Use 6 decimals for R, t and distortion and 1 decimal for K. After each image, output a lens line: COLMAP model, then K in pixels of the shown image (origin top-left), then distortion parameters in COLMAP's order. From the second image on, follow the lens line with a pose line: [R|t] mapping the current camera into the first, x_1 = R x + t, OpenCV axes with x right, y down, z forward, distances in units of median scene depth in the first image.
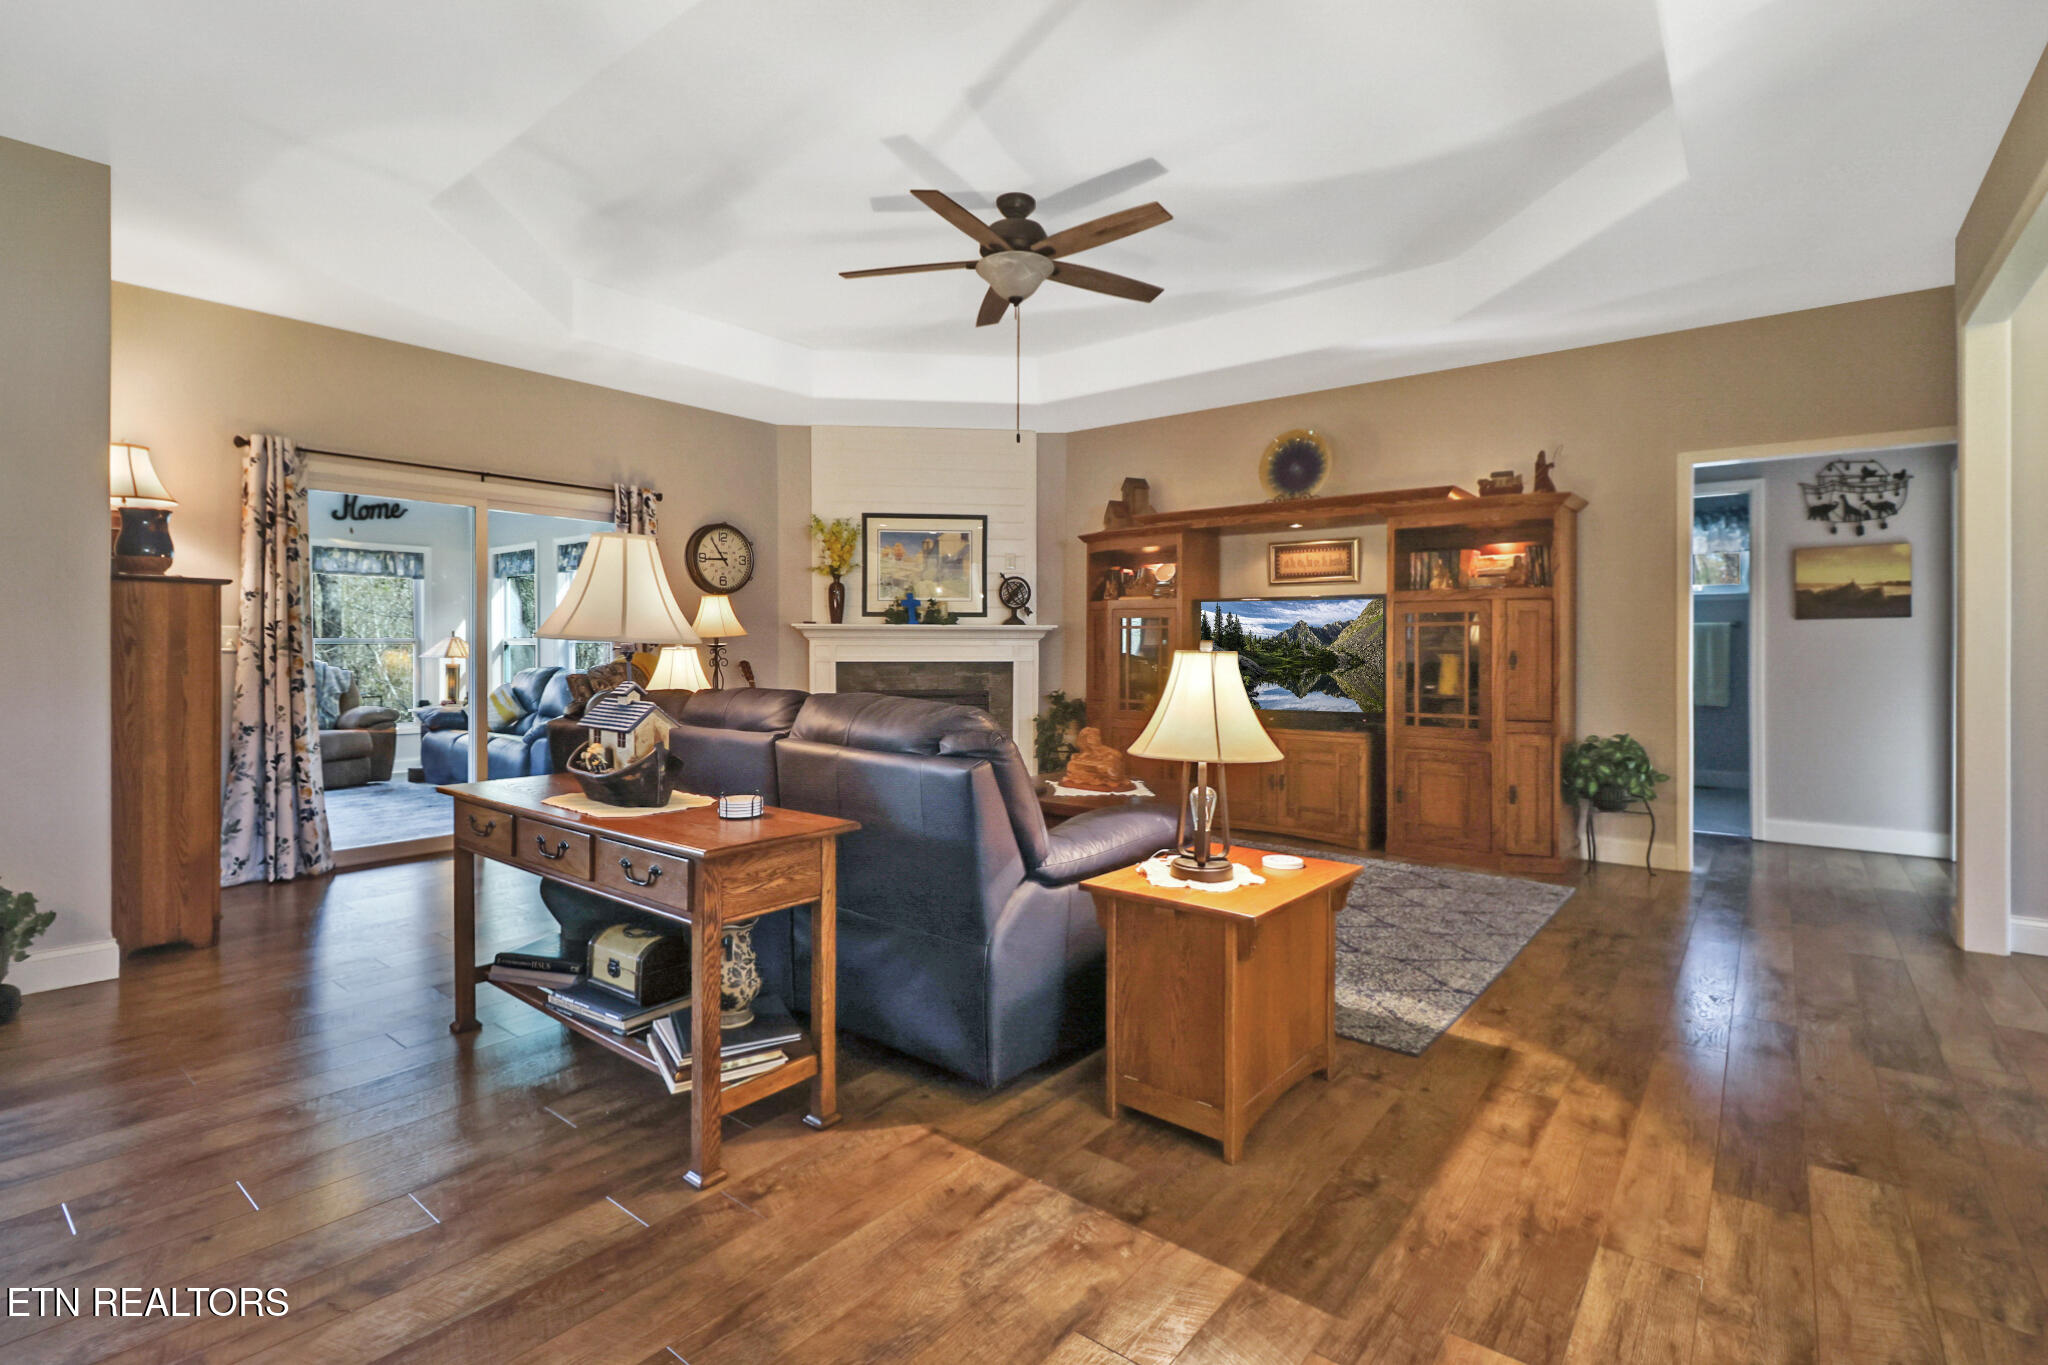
lens RADIAL K [[946.5, 0, 1006.8], [0, 946.5, 652.8], [0, 0, 1]] dist [0.009742, -0.011920]
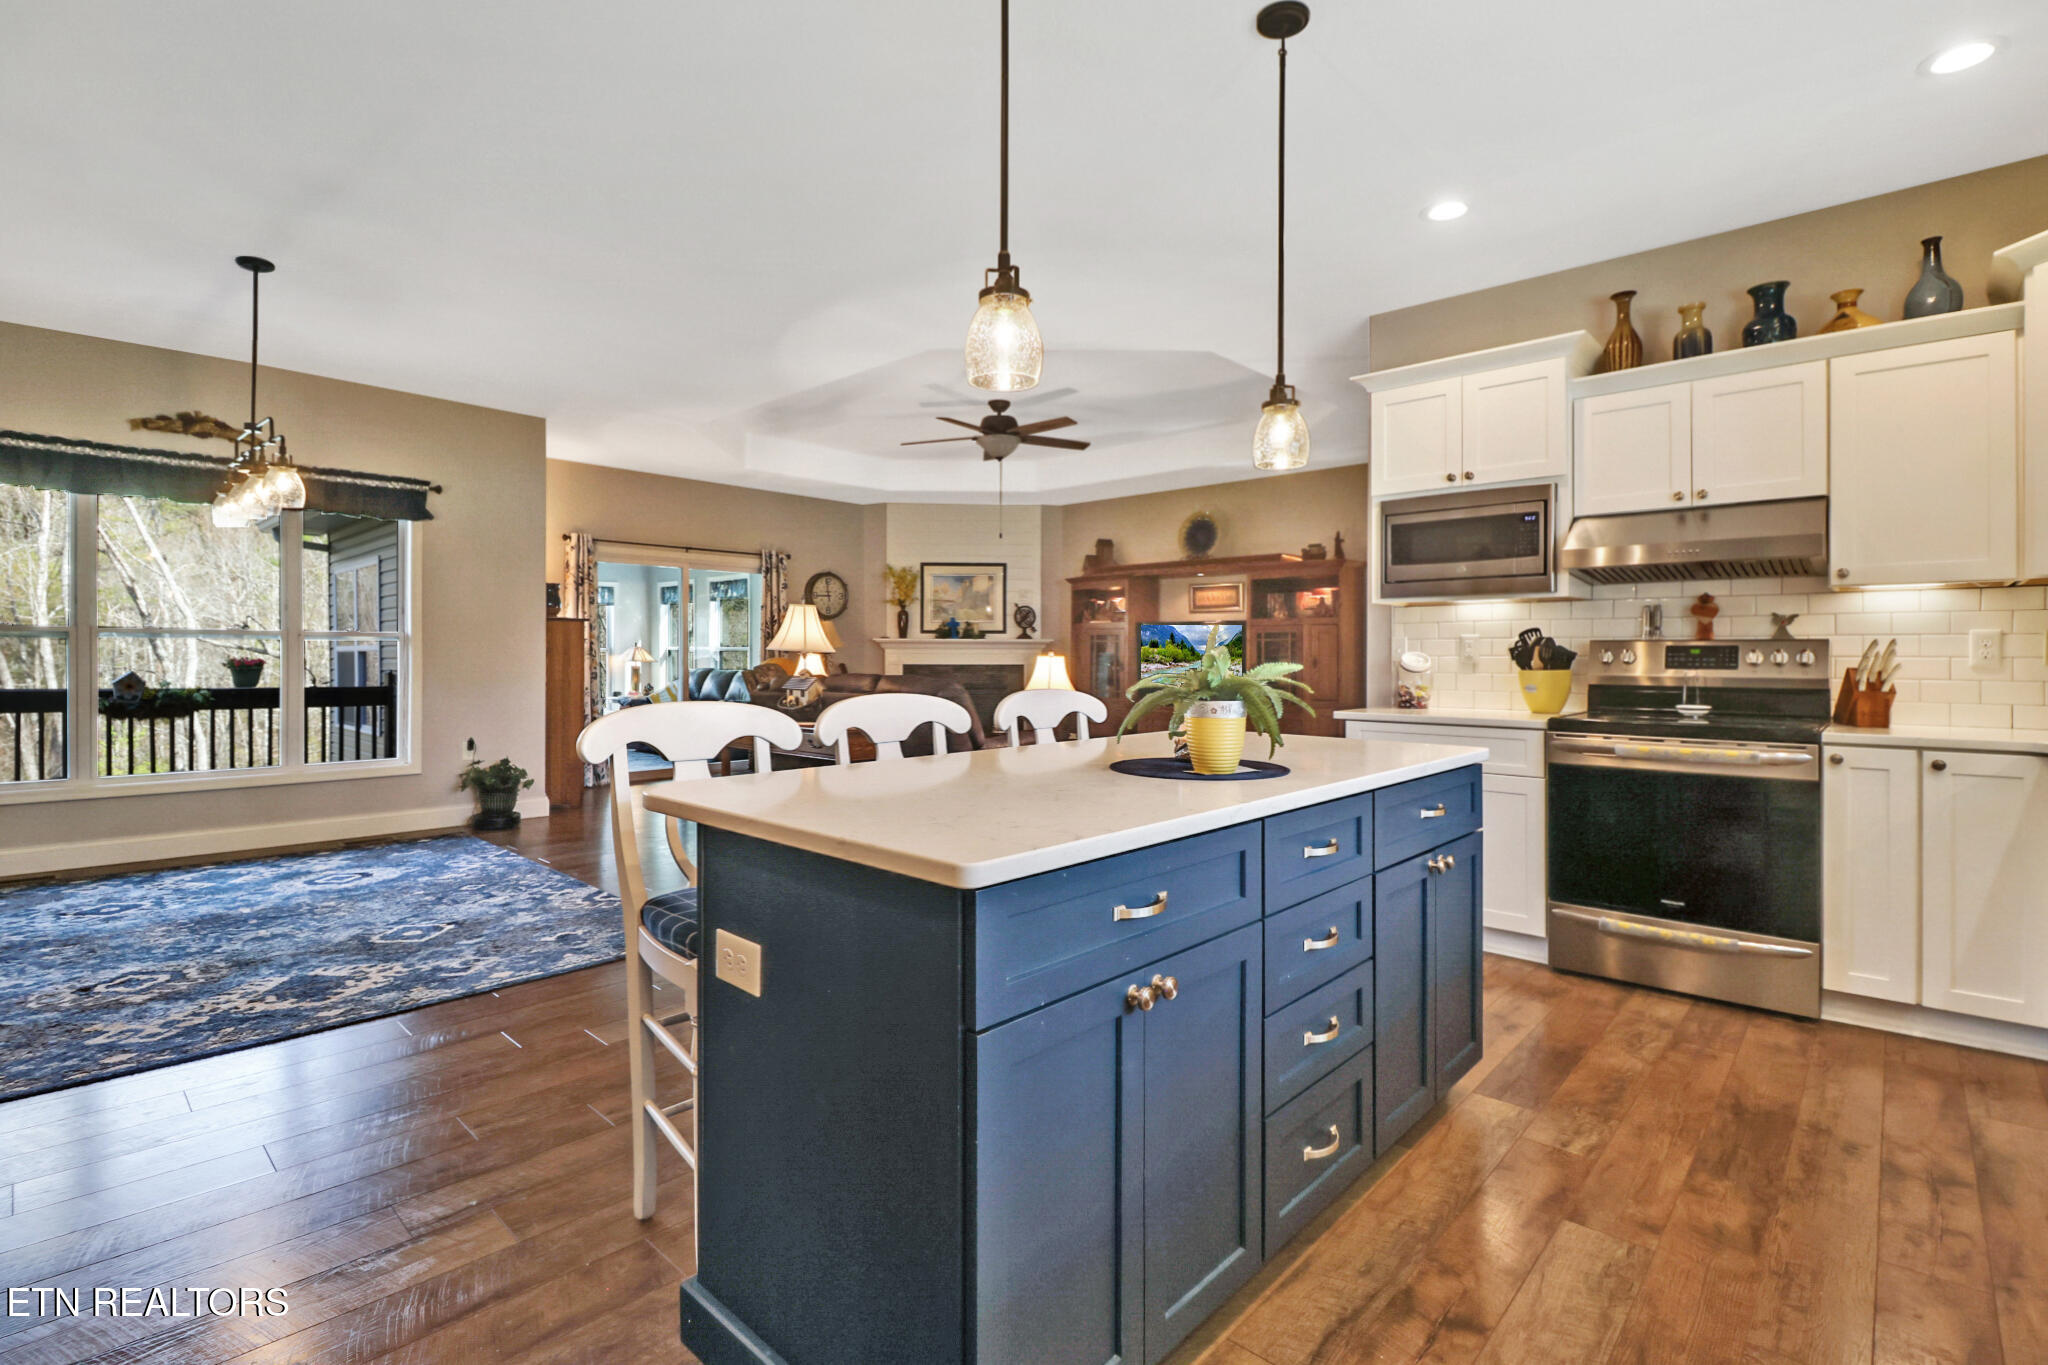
lens RADIAL K [[946.5, 0, 1007.3], [0, 946.5, 638.5], [0, 0, 1]] dist [0.009742, -0.011920]
pose [[0.996857, -0.000087, -0.079228, 0.104766], [-0.001740, 0.999734, -0.022991, 0.003316], [0.079209, 0.023056, 0.996591, -0.481673]]
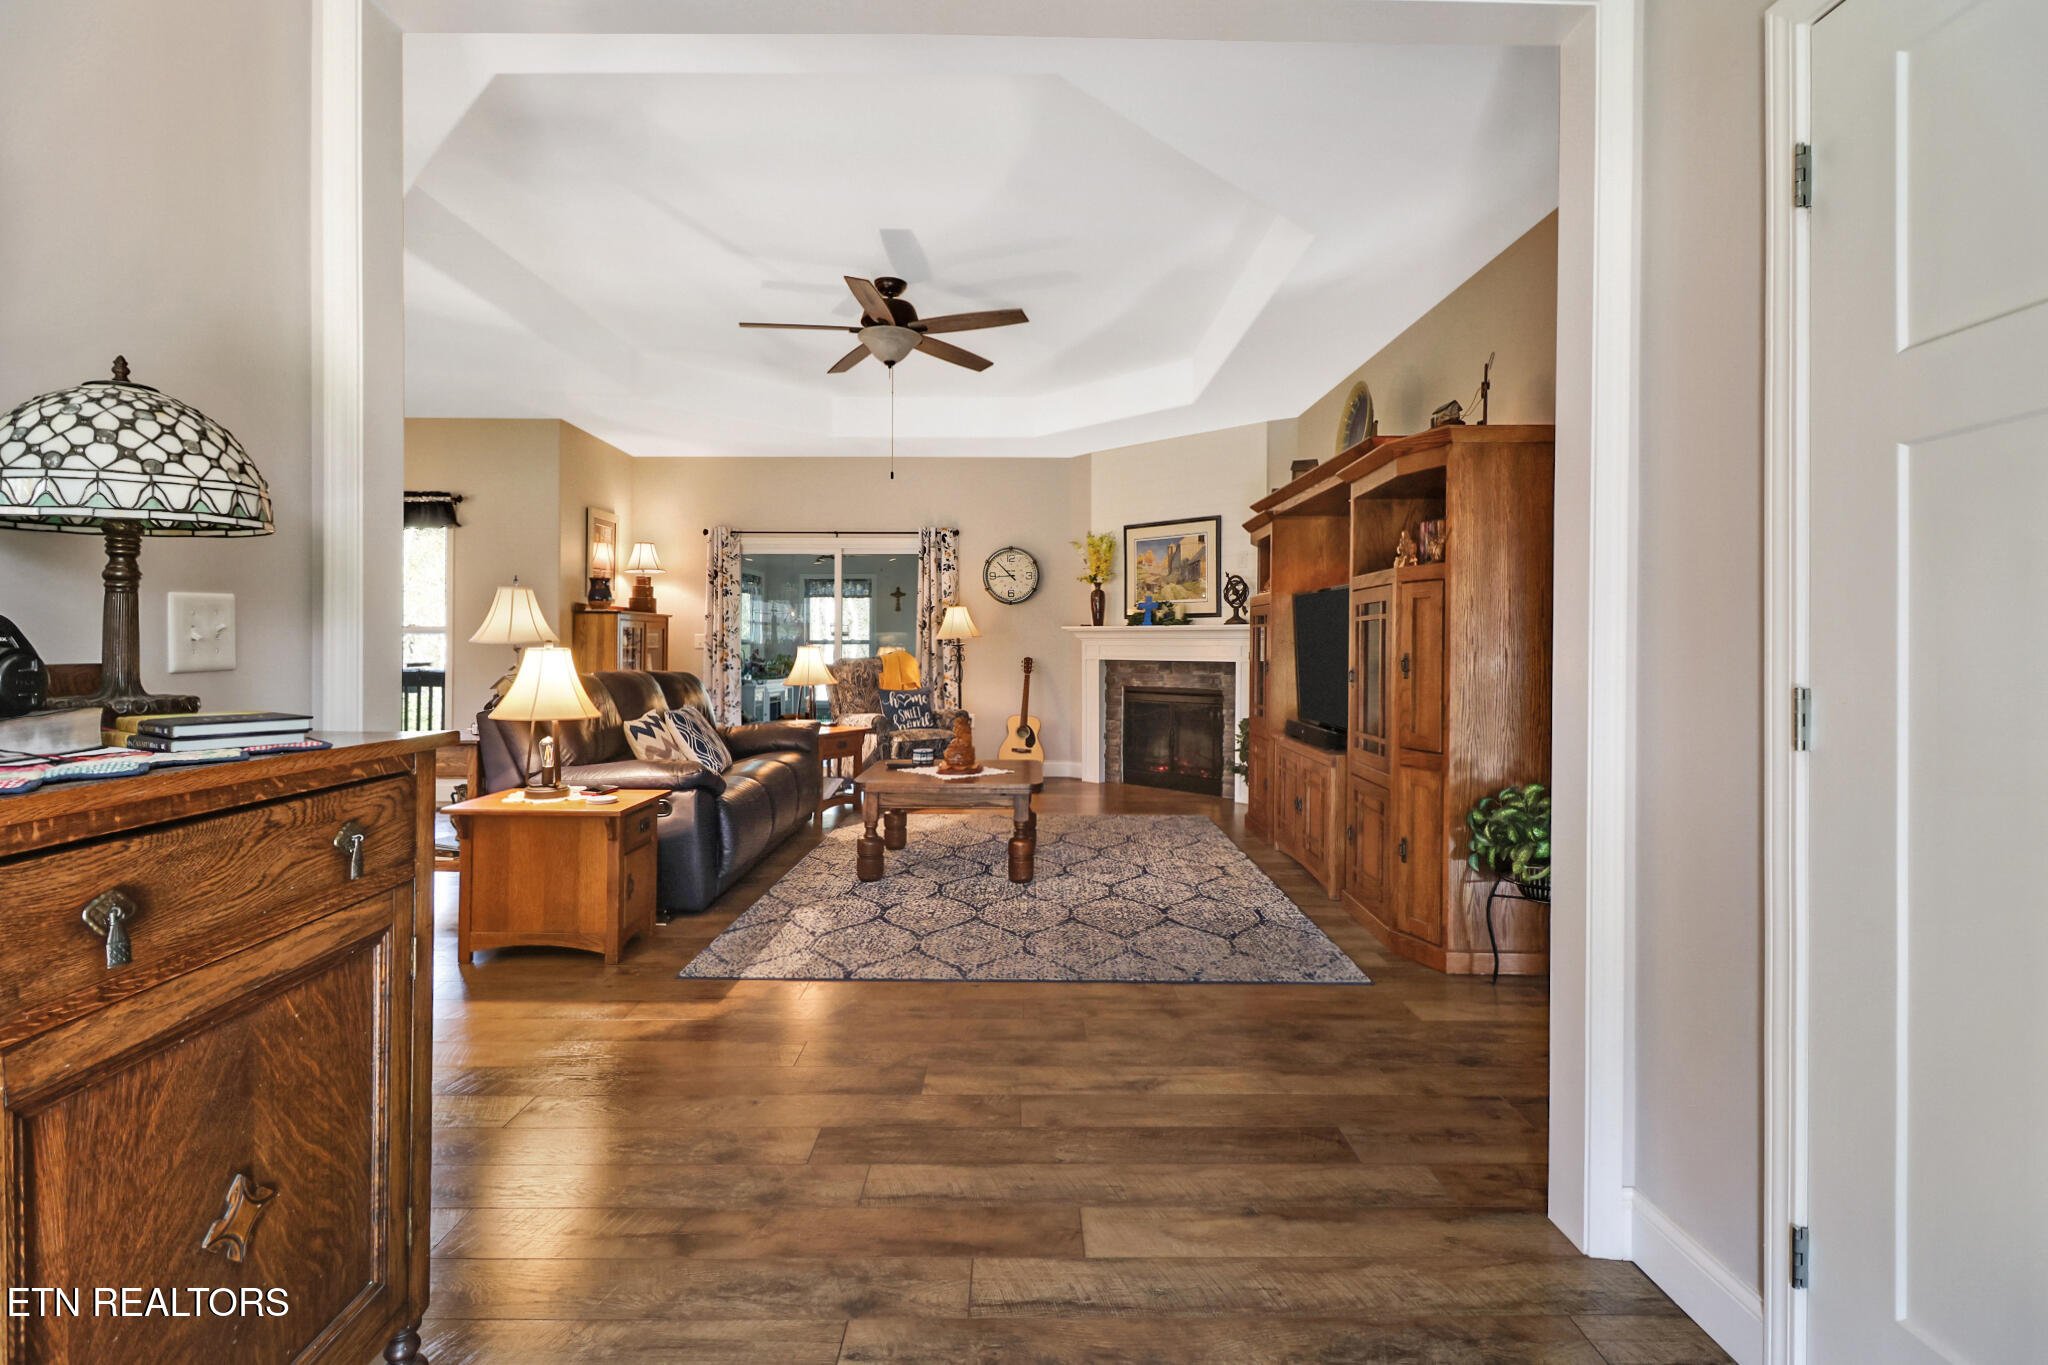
lens RADIAL K [[946.5, 0, 1040.6], [0, 946.5, 650.0], [0, 0, 1]] dist [0.009742, -0.011920]
pose [[0.628419, 0.004165, -0.777864, 0.702038], [-0.008223, 0.999965, -0.001288, 0.000039], [0.777832, 0.007206, 0.628431, 0.248189]]
